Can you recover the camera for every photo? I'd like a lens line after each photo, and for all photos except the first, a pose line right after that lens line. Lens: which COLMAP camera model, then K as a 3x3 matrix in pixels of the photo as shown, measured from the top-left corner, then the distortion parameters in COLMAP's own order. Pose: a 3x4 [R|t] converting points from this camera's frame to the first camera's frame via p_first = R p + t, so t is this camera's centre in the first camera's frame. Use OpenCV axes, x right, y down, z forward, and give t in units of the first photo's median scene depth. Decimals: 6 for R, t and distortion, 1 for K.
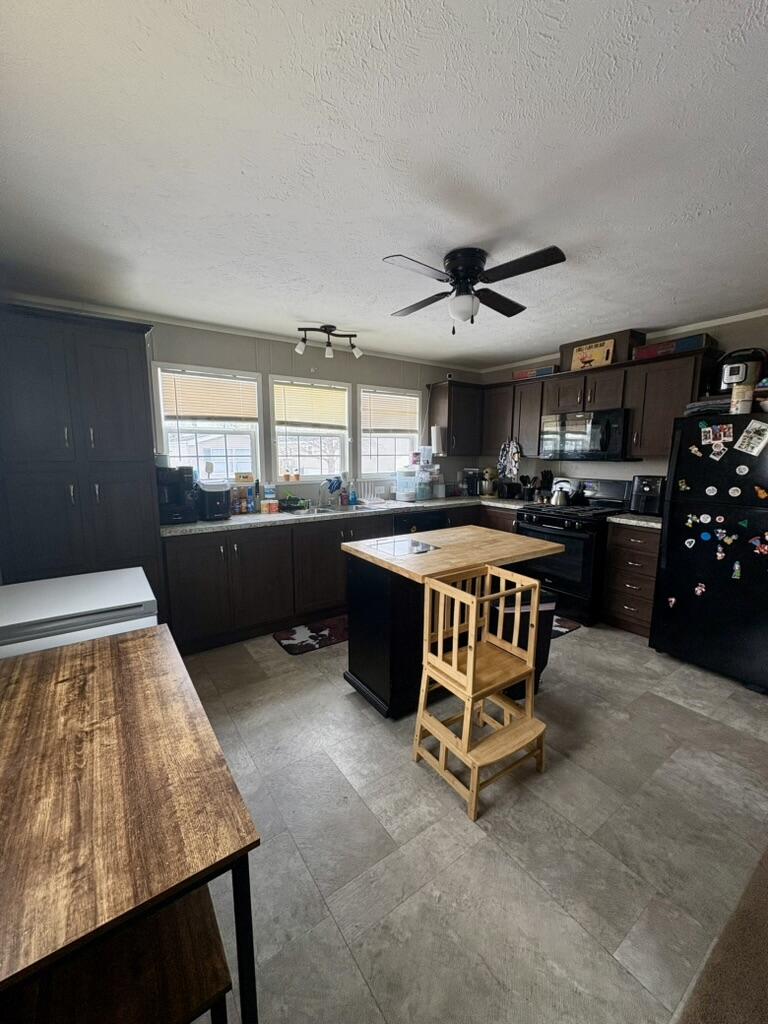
lens RADIAL K [[407.8, 0, 384.8], [0, 407.8, 512.0], [0, 0, 1]] dist [-0.000172, 0.000333]
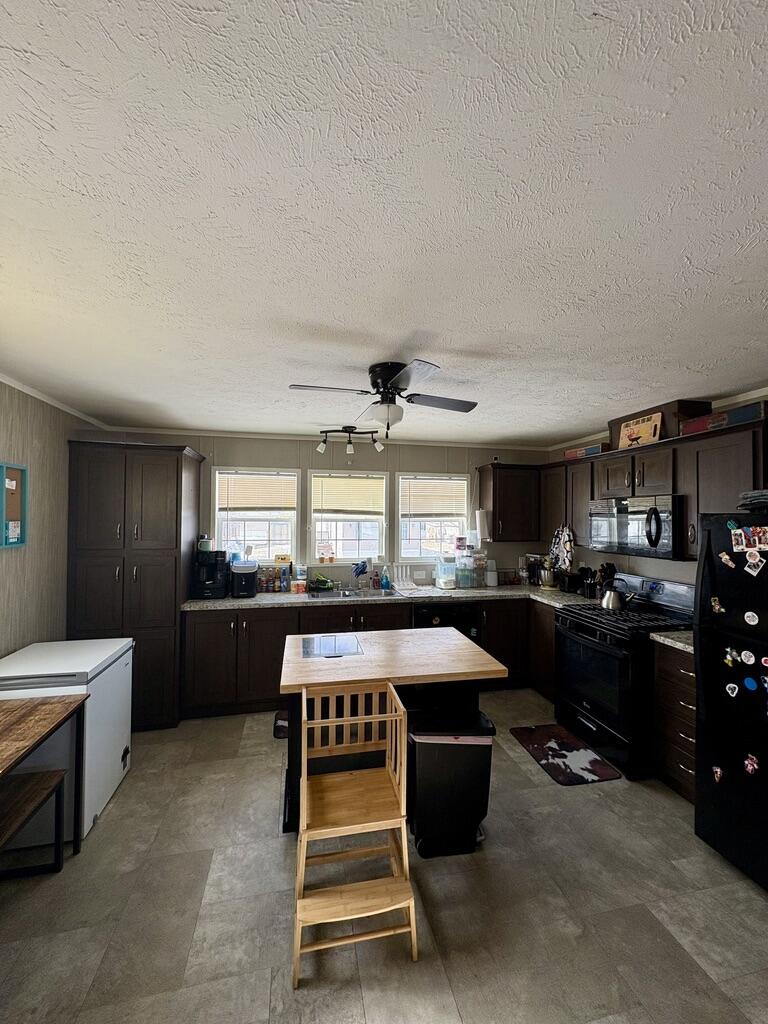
lens RADIAL K [[407.8, 0, 384.7], [0, 407.8, 510.9], [0, 0, 1]] dist [-0.000172, 0.000333]
pose [[0.922504, -0.000510, -0.385988, 0.364911], [-0.061700, 0.986945, -0.148767, -0.068100], [0.381025, 0.161054, 0.910429, 0.062093]]
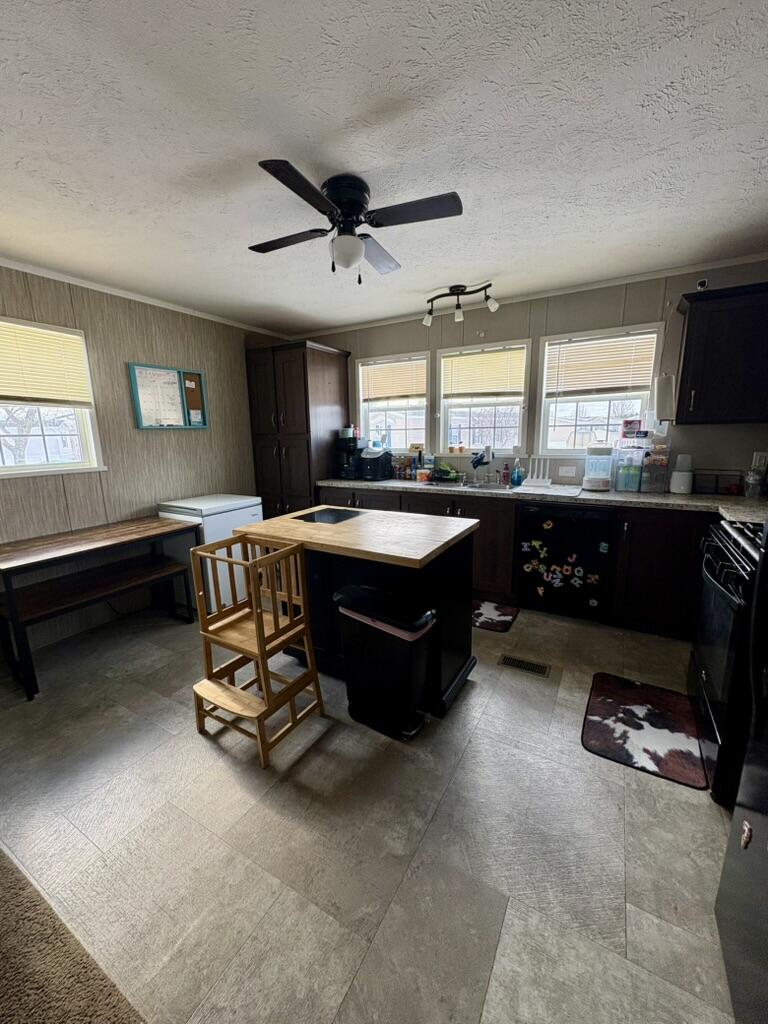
lens RADIAL K [[407.8, 0, 383.9], [0, 407.8, 511.7], [0, 0, 1]] dist [-0.000172, 0.000333]
pose [[0.422163, 0.168390, -0.890743, 0.681683], [-0.112992, 0.984708, 0.132602, -0.052592], [0.899451, 0.044667, 0.434734, 0.451193]]
